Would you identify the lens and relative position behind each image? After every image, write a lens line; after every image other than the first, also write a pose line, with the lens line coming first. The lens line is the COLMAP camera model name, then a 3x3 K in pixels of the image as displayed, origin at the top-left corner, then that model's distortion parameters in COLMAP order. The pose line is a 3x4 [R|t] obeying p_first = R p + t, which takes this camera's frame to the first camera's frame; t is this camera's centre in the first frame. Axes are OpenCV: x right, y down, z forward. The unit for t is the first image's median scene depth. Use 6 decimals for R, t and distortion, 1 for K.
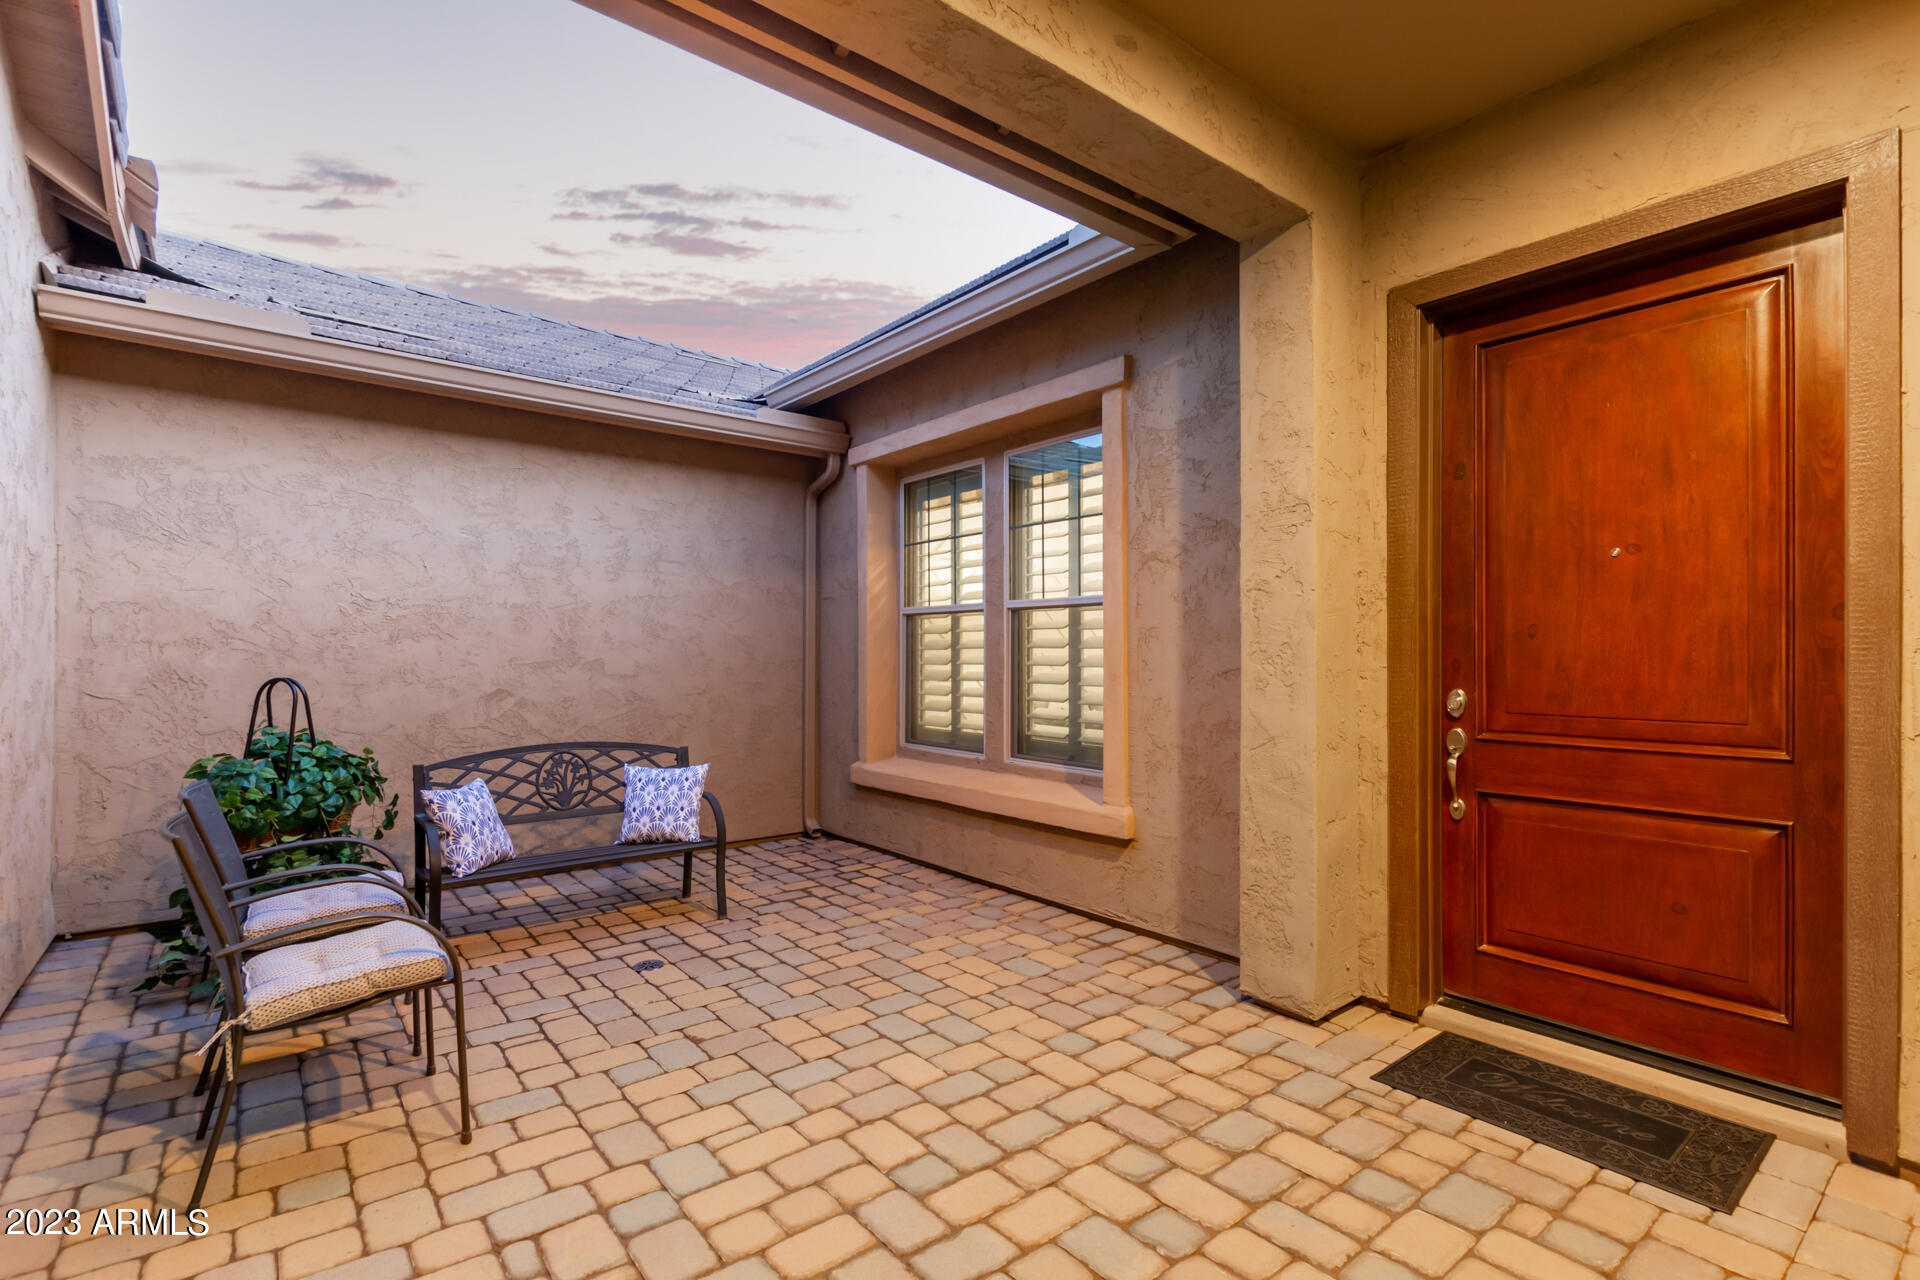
lens RADIAL K [[885.0, 0, 952.9], [0, 885.0, 652.4], [0, 0, 1]] dist [0.010069, -0.005506]
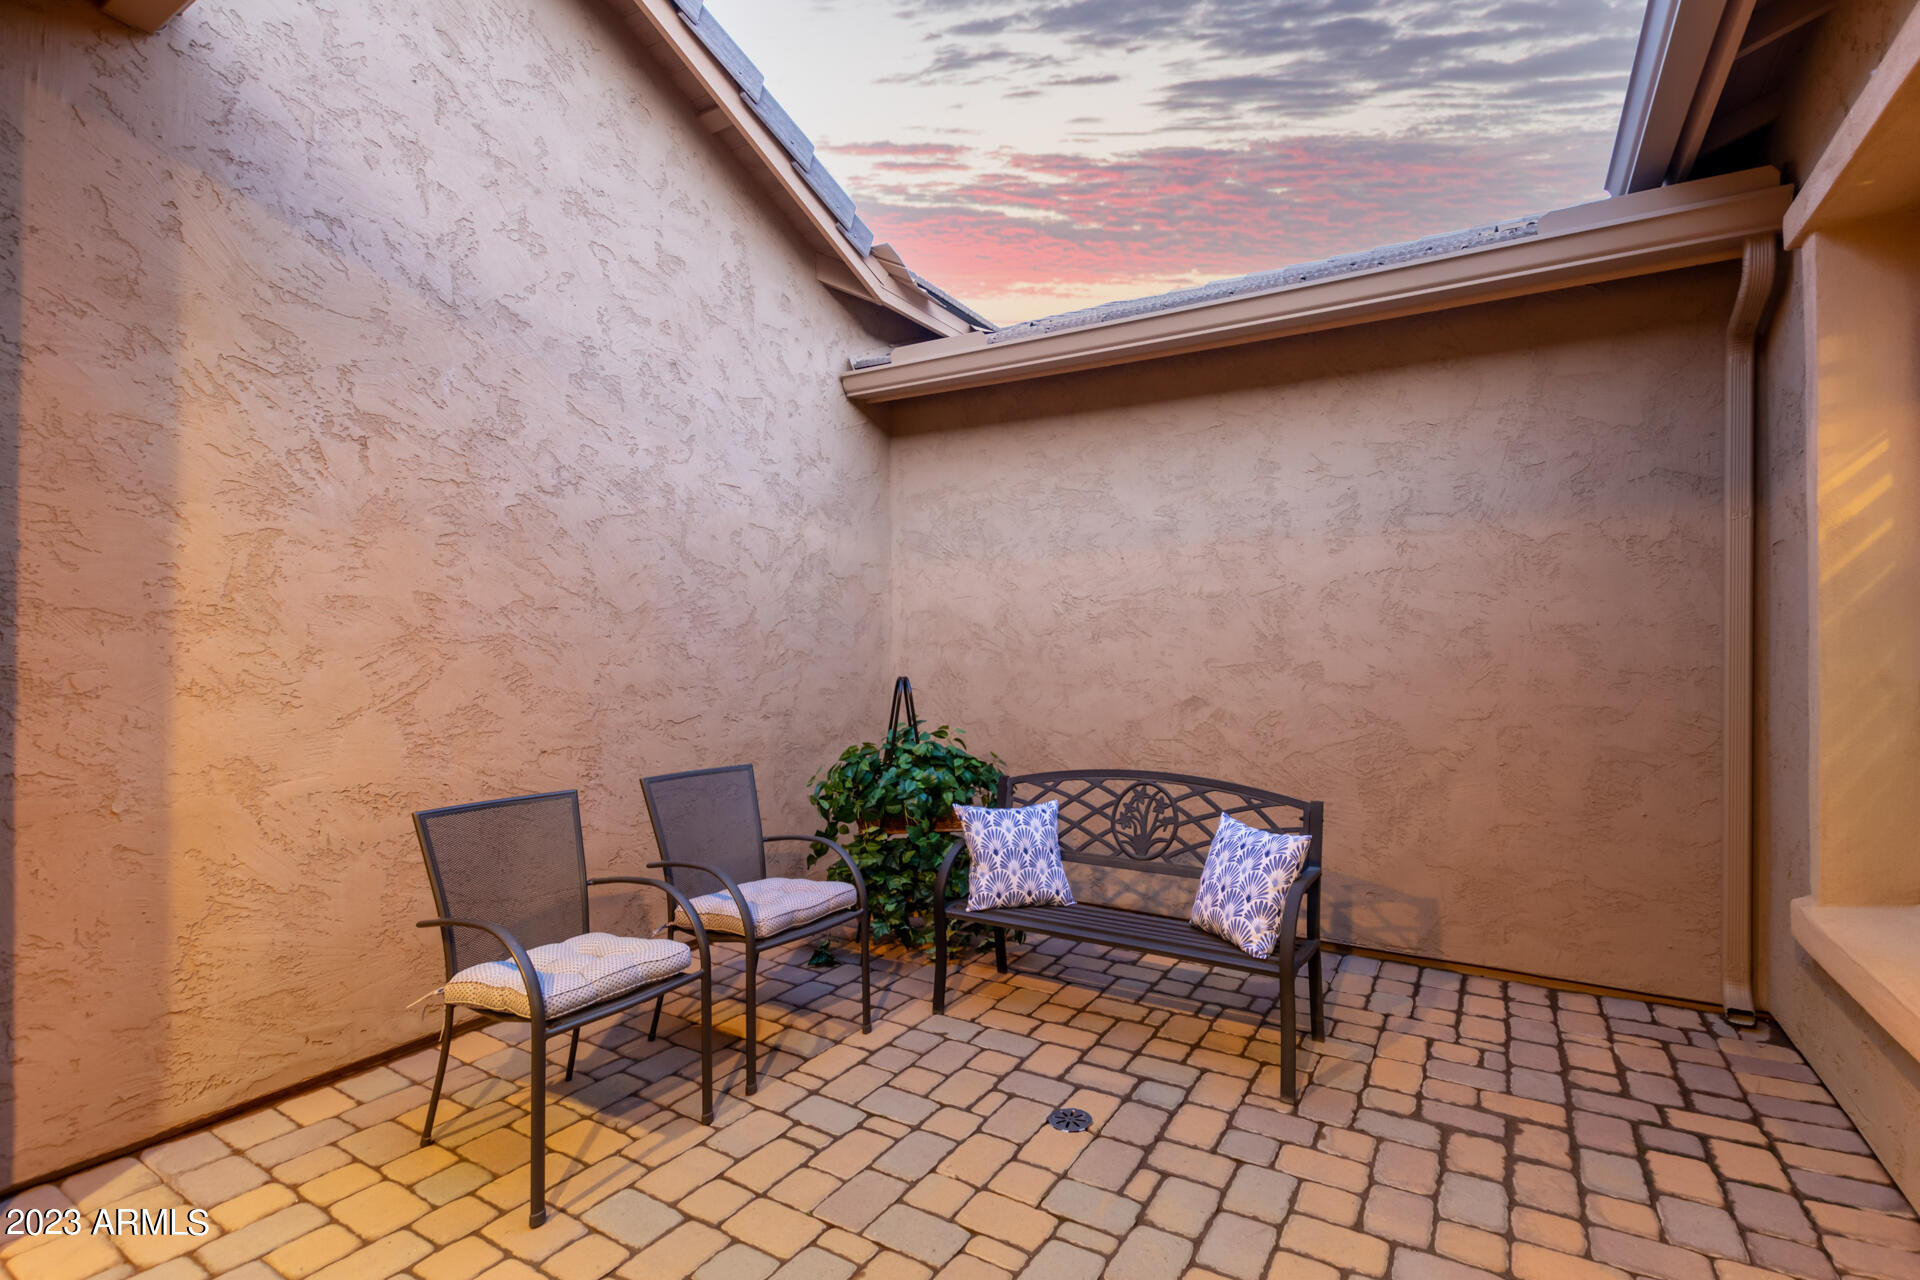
lens RADIAL K [[885.0, 0, 958.8], [0, 885.0, 645.2], [0, 0, 1]] dist [0.010069, -0.005506]
pose [[0.356500, -0.004497, -0.934285, 0.216917], [-0.000300, 0.999988, -0.004928, -0.002928], [0.934295, 0.002037, 0.356494, 0.575727]]
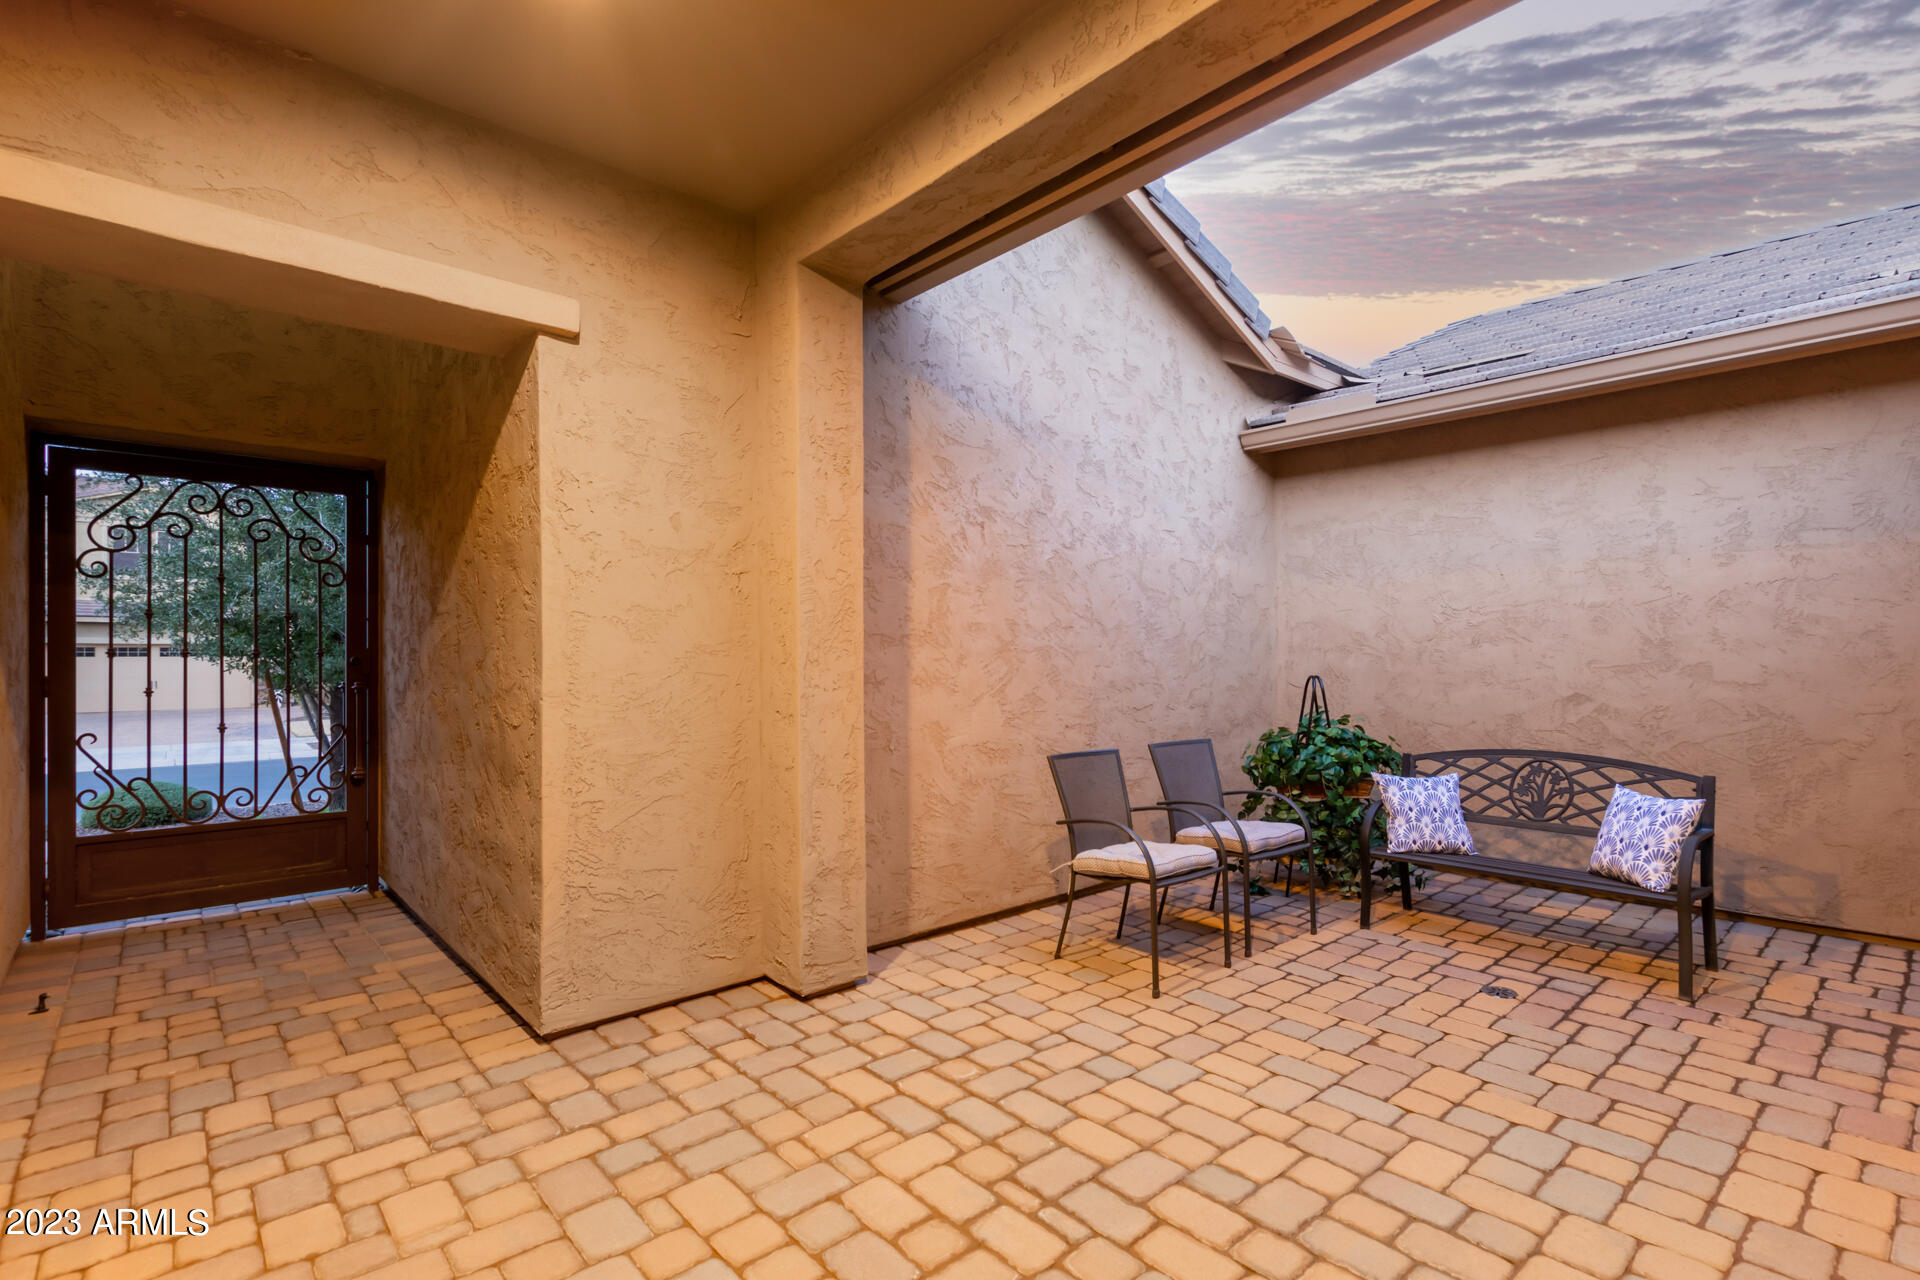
lens RADIAL K [[885.0, 0, 968.7], [0, 885.0, 654.1], [0, 0, 1]] dist [0.010069, -0.005506]
pose [[0.066150, -0.003707, -0.997803, 0.468235], [0.006500, 0.999973, -0.003284, -0.002419], [0.997789, -0.006268, 0.066172, 0.324675]]
